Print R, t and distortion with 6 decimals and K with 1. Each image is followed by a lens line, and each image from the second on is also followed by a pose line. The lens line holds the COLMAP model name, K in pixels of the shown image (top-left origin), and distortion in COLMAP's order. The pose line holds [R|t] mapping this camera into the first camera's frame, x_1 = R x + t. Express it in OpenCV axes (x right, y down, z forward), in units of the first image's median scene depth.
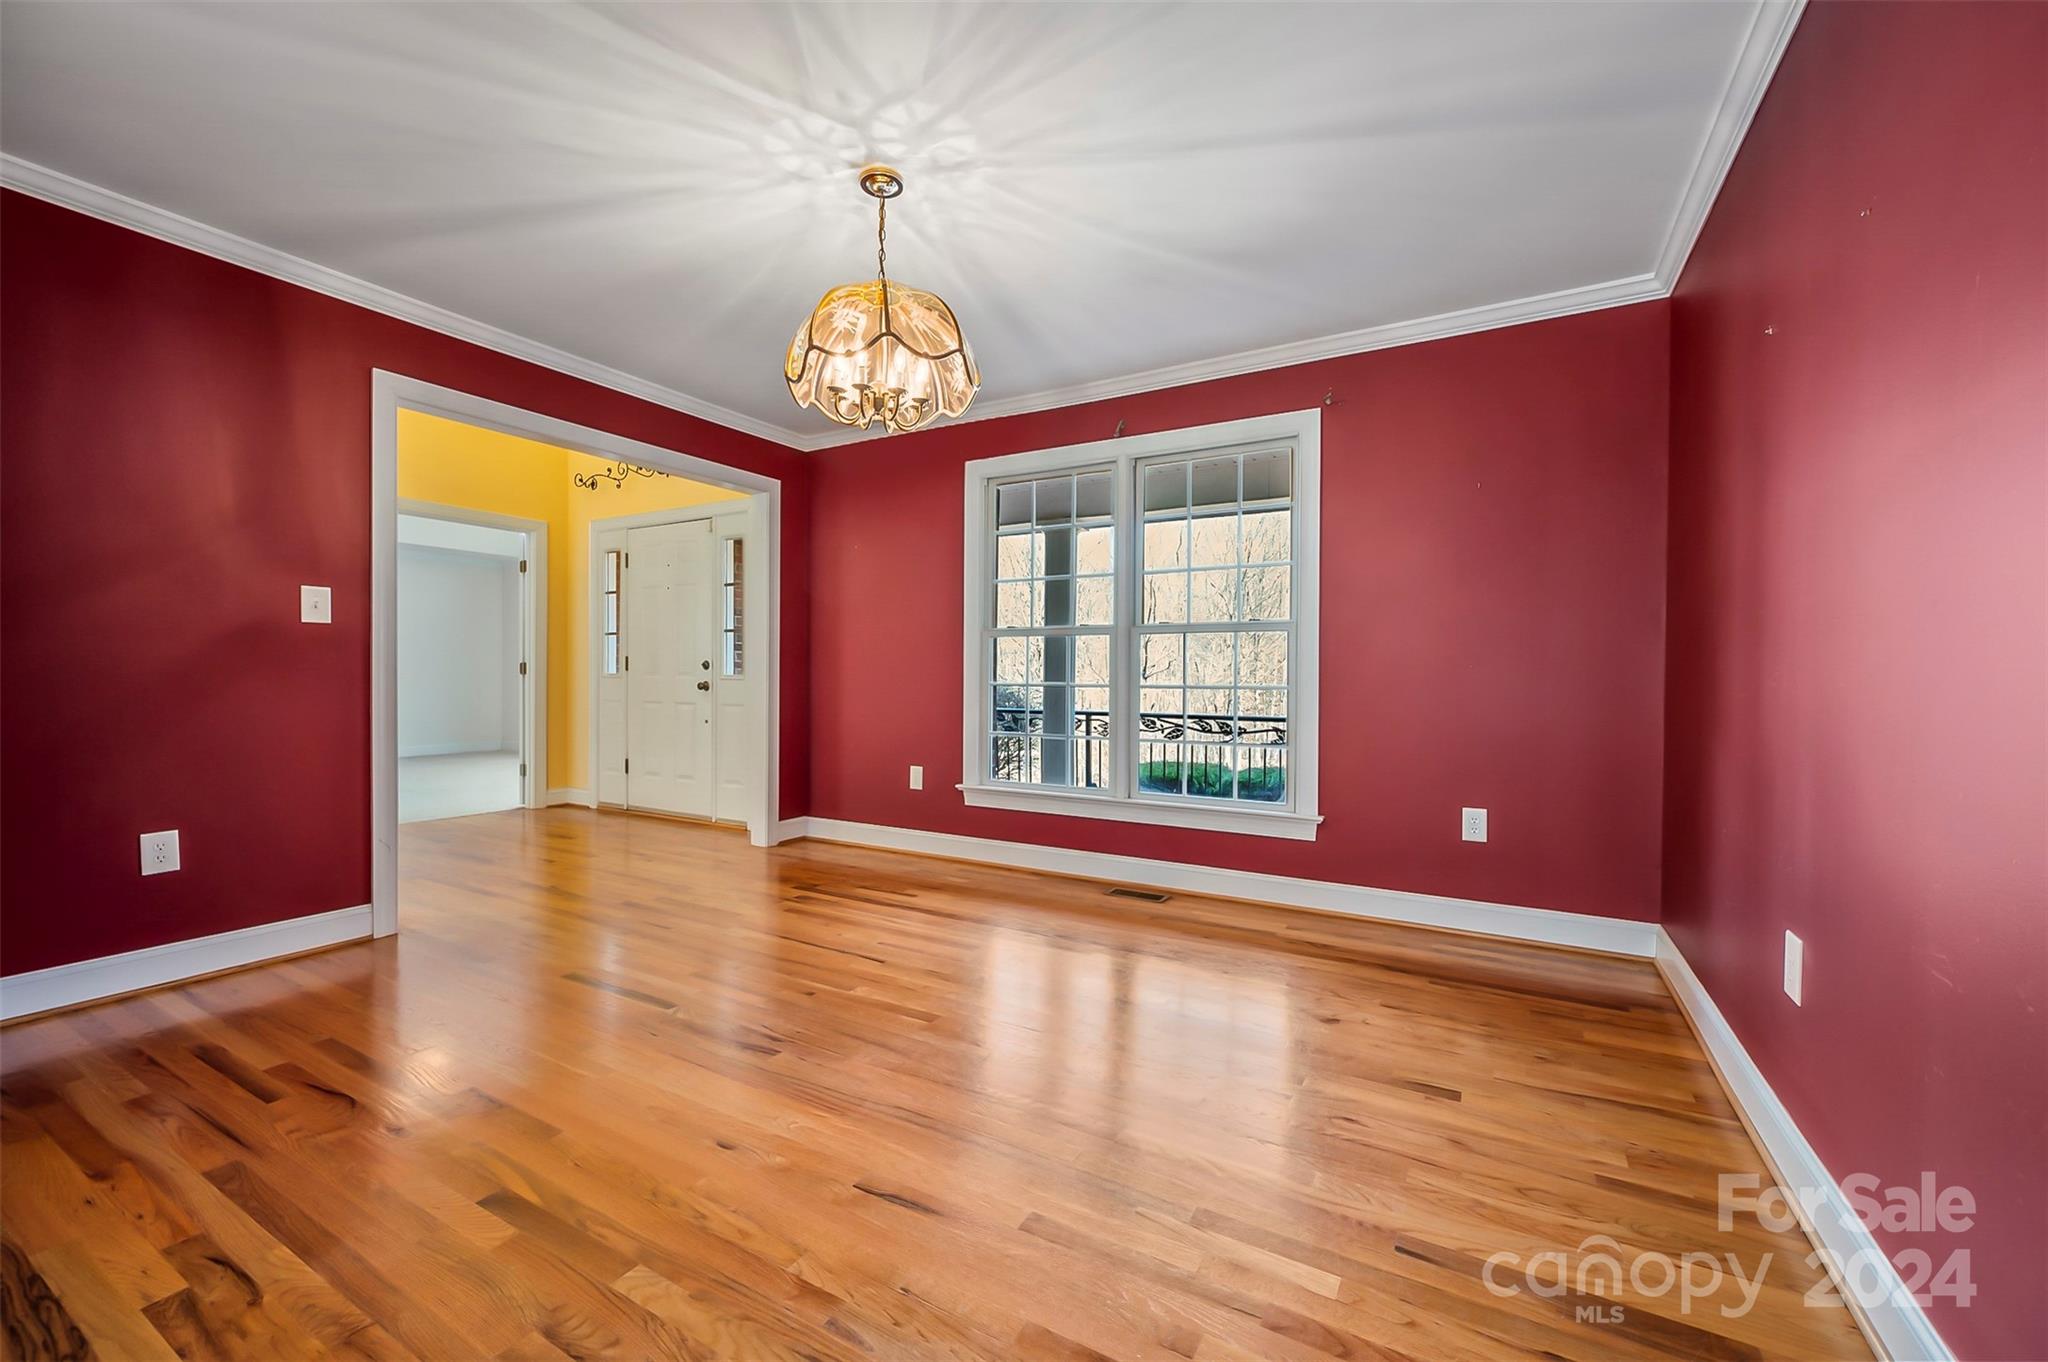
lens RADIAL K [[817.8, 0, 1025.9], [0, 817.8, 684.1], [0, 0, 1]] dist [-0.000708, -0.000112]
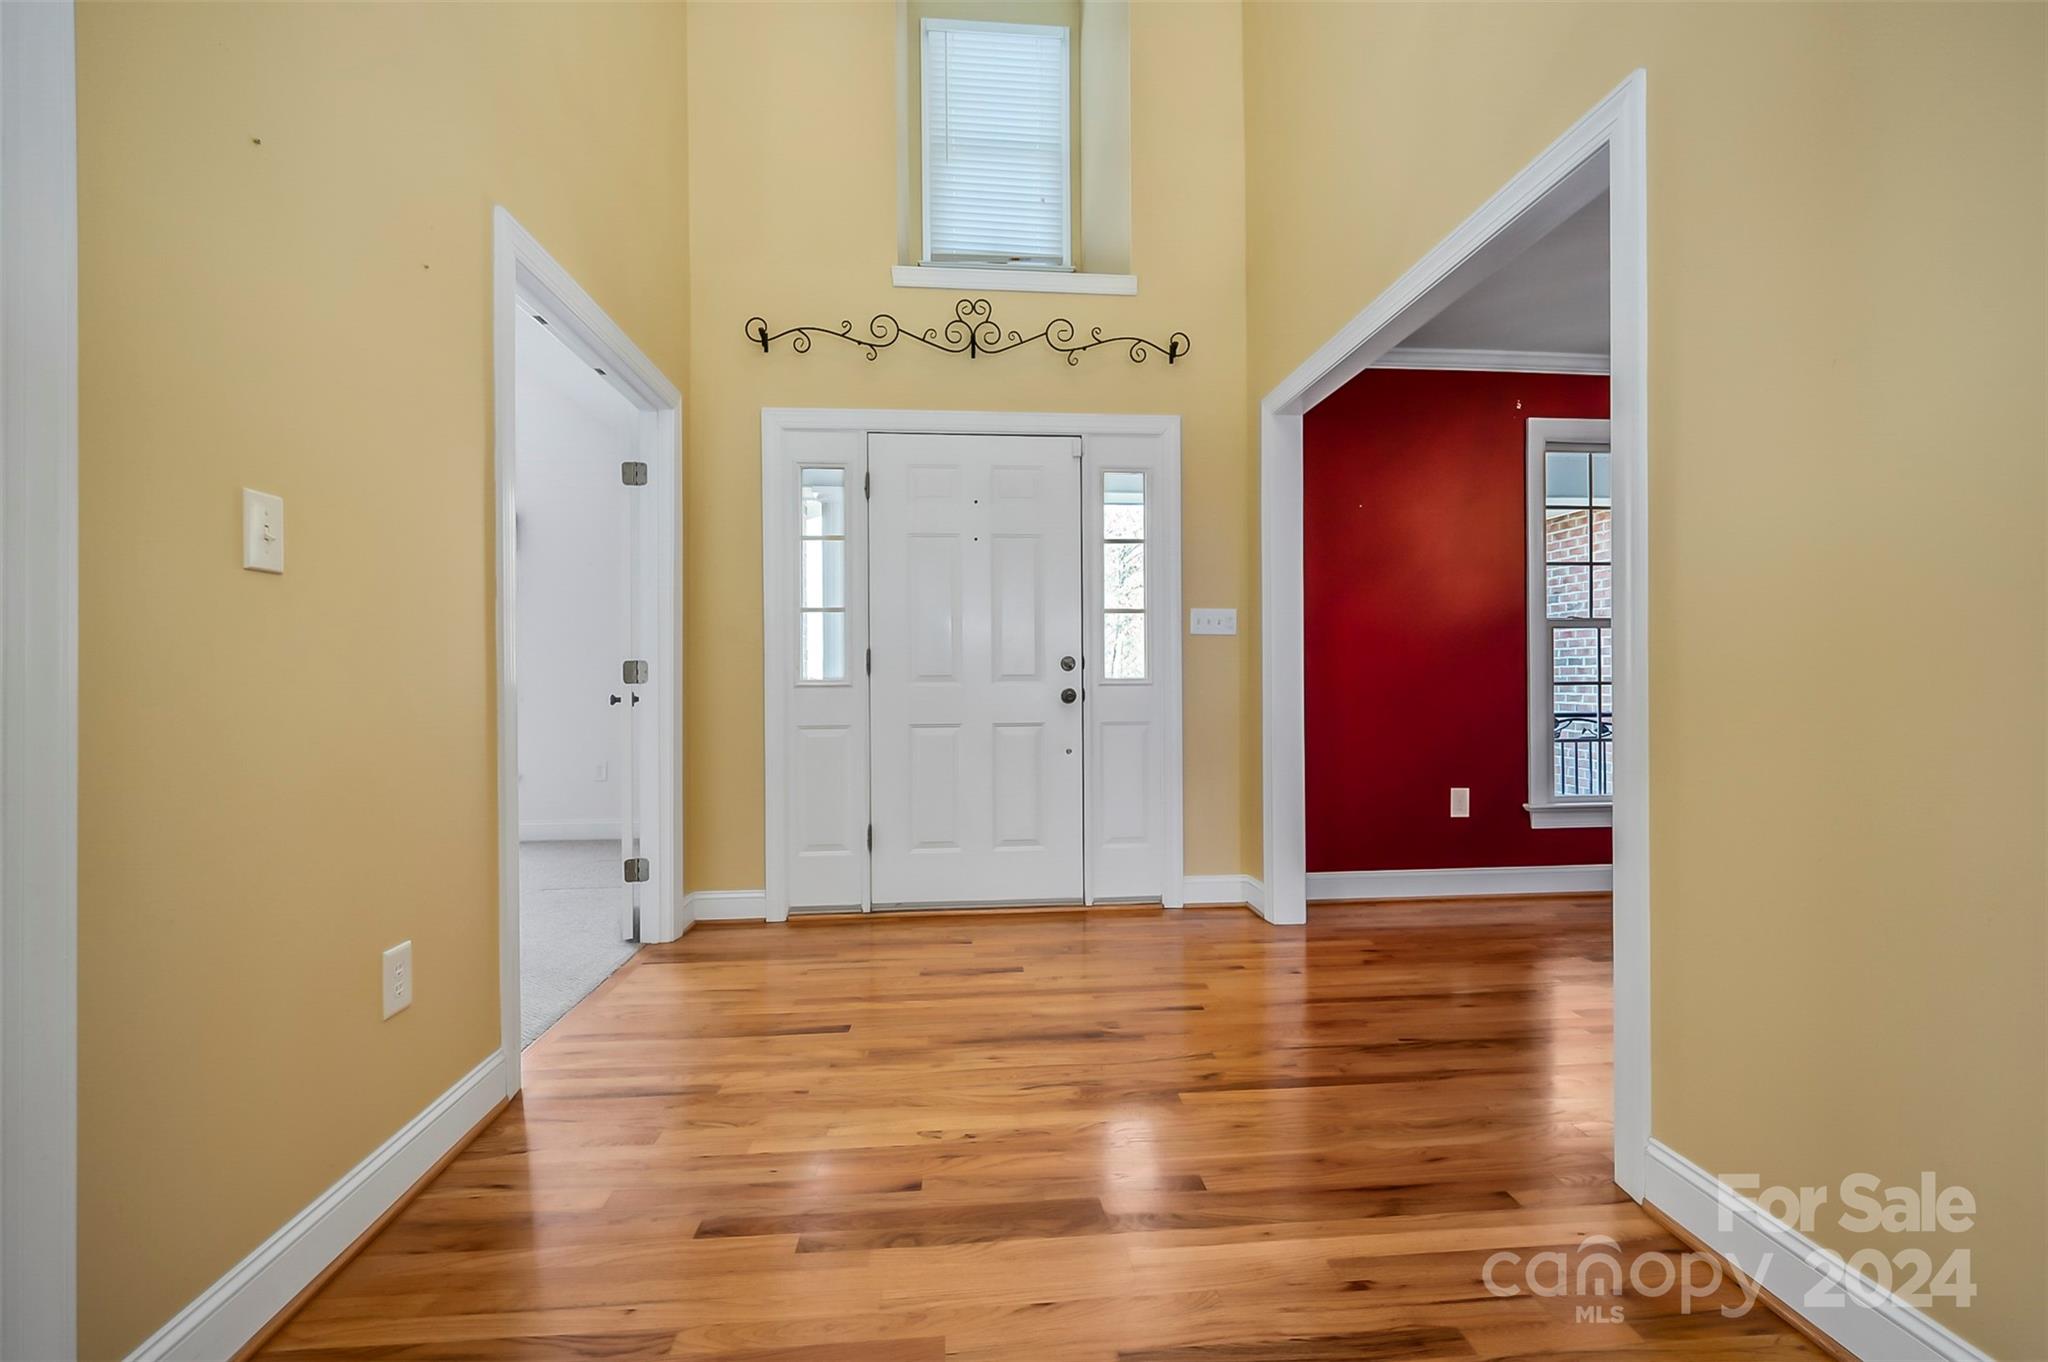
lens RADIAL K [[877.1, 0, 1030.5], [0, 877.1, 664.6], [0, 0, 1]] dist [-0.001522, -0.000335]
pose [[0.818266, -0.007087, 0.574795, -1.002054], [0.018470, 0.999732, -0.013968, -0.015919], [-0.574542, 0.022046, 0.818178, 0.558702]]
